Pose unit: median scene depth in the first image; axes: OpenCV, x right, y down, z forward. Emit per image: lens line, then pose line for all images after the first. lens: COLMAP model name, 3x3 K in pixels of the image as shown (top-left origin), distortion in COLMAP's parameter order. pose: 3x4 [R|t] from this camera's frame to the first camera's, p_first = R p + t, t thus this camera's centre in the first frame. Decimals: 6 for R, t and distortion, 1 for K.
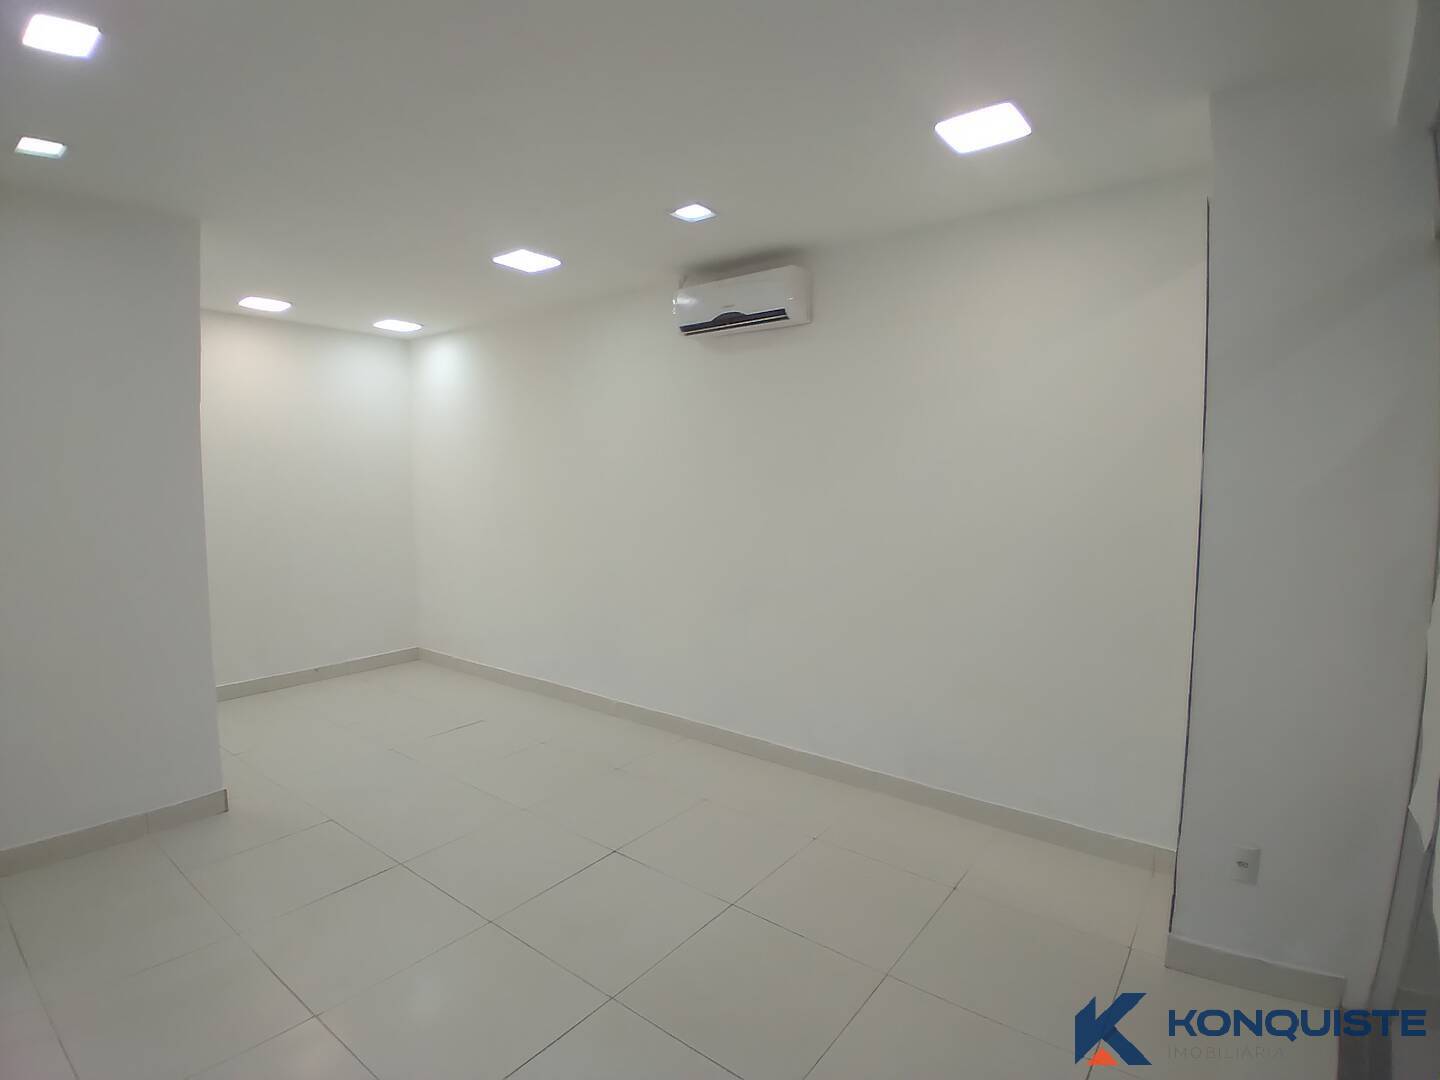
lens RADIAL K [[716.6, 0, 713.2], [0, 716.6, 536.9], [0, 0, 1]] dist [0.011908, -0.048495]
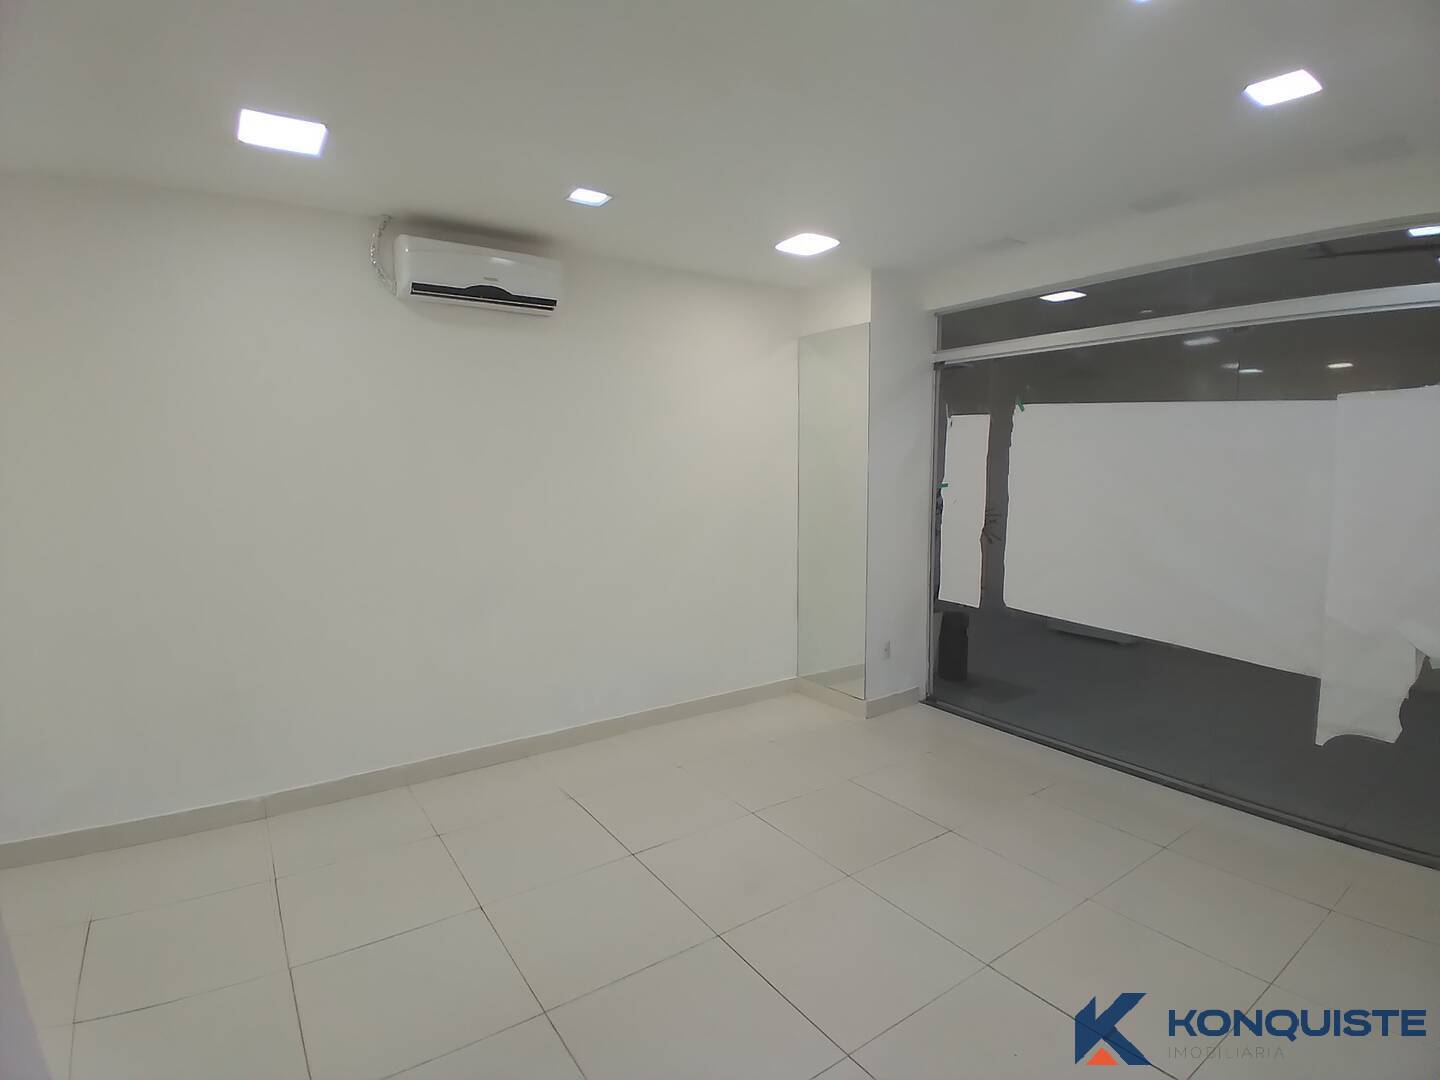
lens RADIAL K [[716.6, 0, 713.2], [0, 716.6, 536.9], [0, 0, 1]] dist [0.011908, -0.048495]
pose [[0.298663, -0.087601, 0.950330, -0.817856], [0.085030, 0.994261, 0.064928, -0.030058], [-0.950563, 0.061415, 0.304397, 0.485926]]
